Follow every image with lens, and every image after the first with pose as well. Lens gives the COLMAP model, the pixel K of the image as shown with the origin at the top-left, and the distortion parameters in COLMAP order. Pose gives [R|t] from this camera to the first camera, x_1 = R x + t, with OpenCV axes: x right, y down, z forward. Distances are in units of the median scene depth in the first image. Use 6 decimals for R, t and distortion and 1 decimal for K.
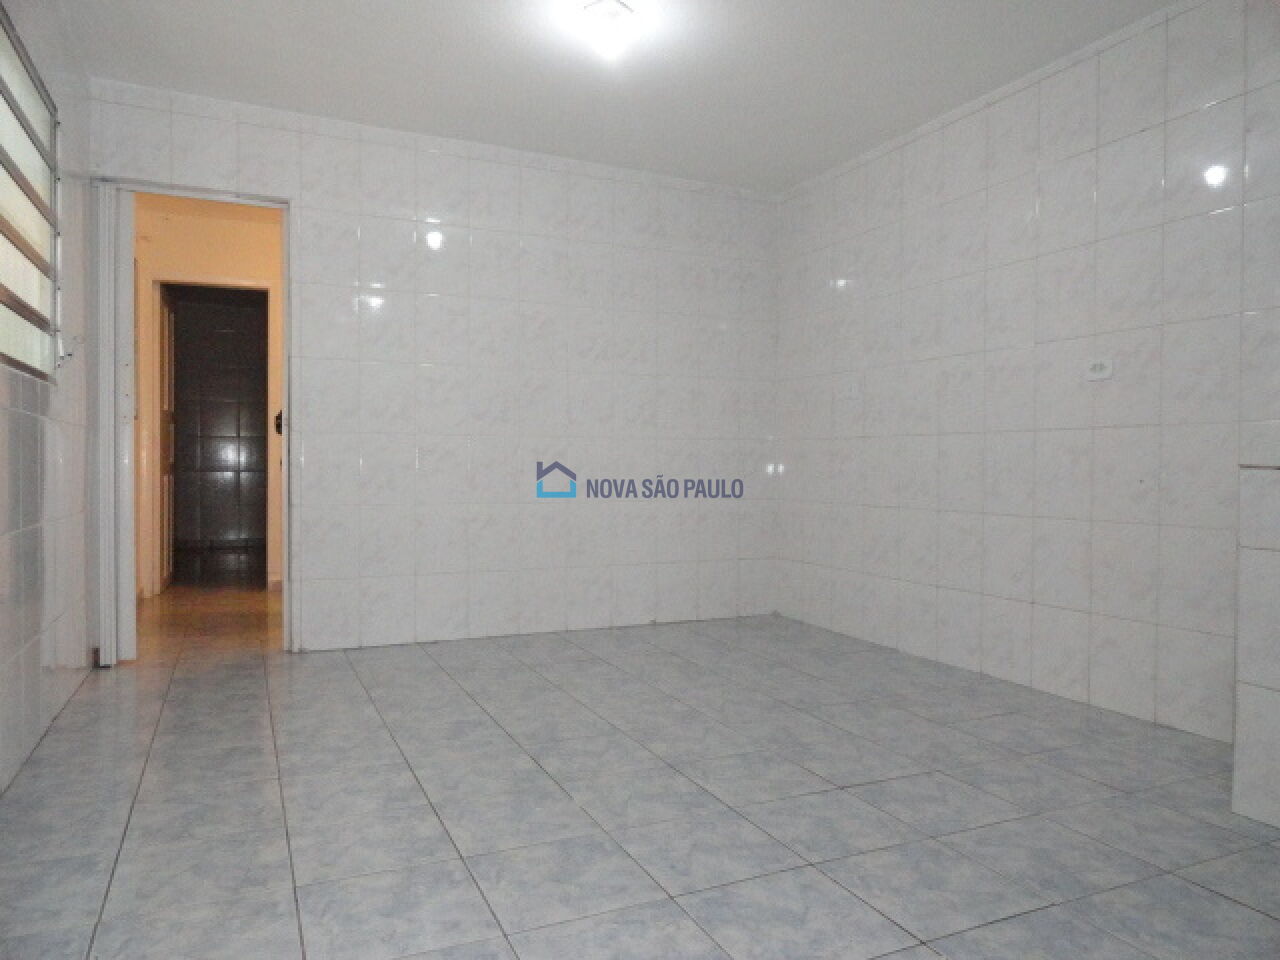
lens RADIAL K [[878.0, 0, 642.8], [0, 878.0, 484.2], [0, 0, 1]] dist [0.004049, 0.005051]
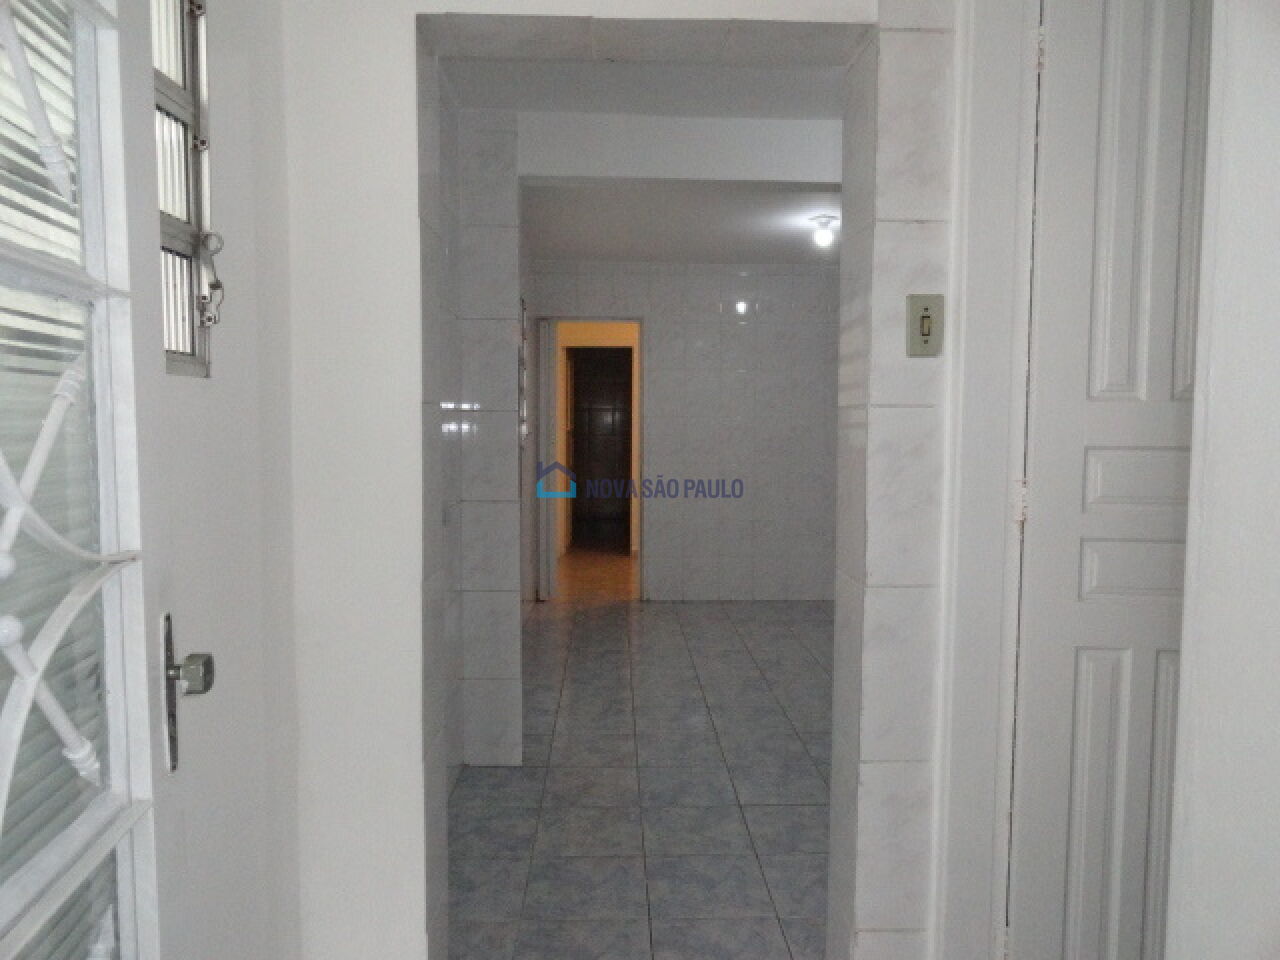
lens RADIAL K [[878.0, 0, 642.8], [0, 878.0, 484.2], [0, 0, 1]] dist [0.004049, 0.005051]
pose [[0.921155, 0.024268, -0.388439, 0.244991], [-0.006860, 0.998912, 0.046138, -0.106964], [0.389136, -0.039836, 0.920319, -0.521183]]
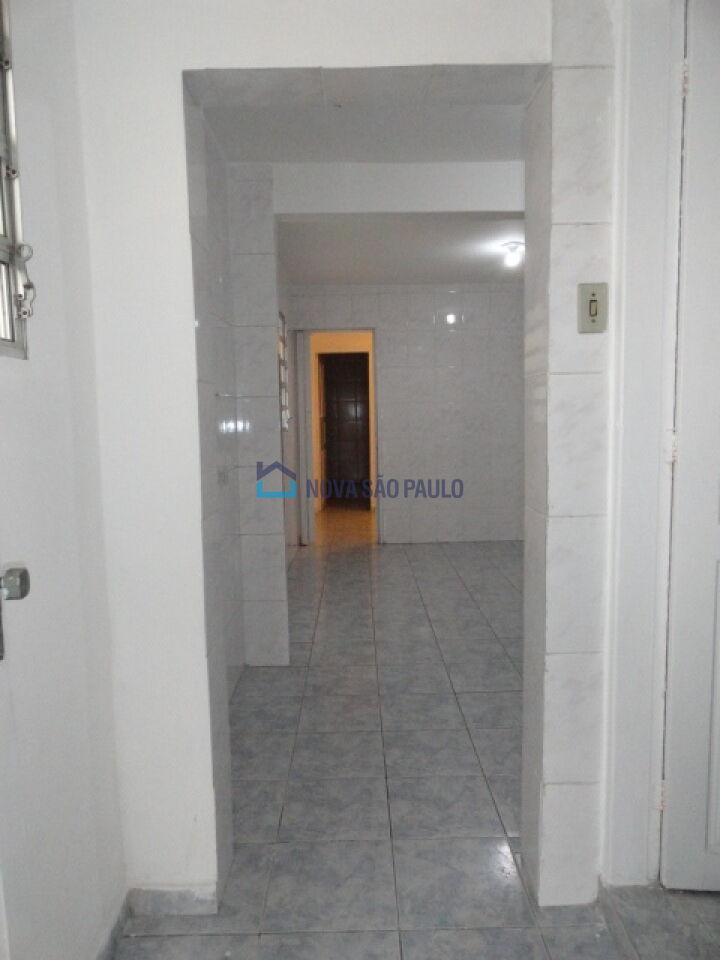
lens RADIAL K [[658.5, 0, 360.0], [0, 658.5, 480.0], [0, 0, 1]] dist [0.004049, 0.005051]
pose [[0.909131, 0.016330, -0.416190, 0.243592], [0.017088, 0.996928, 0.076442, -0.094029], [0.416160, -0.076608, 0.906059, -0.503143]]
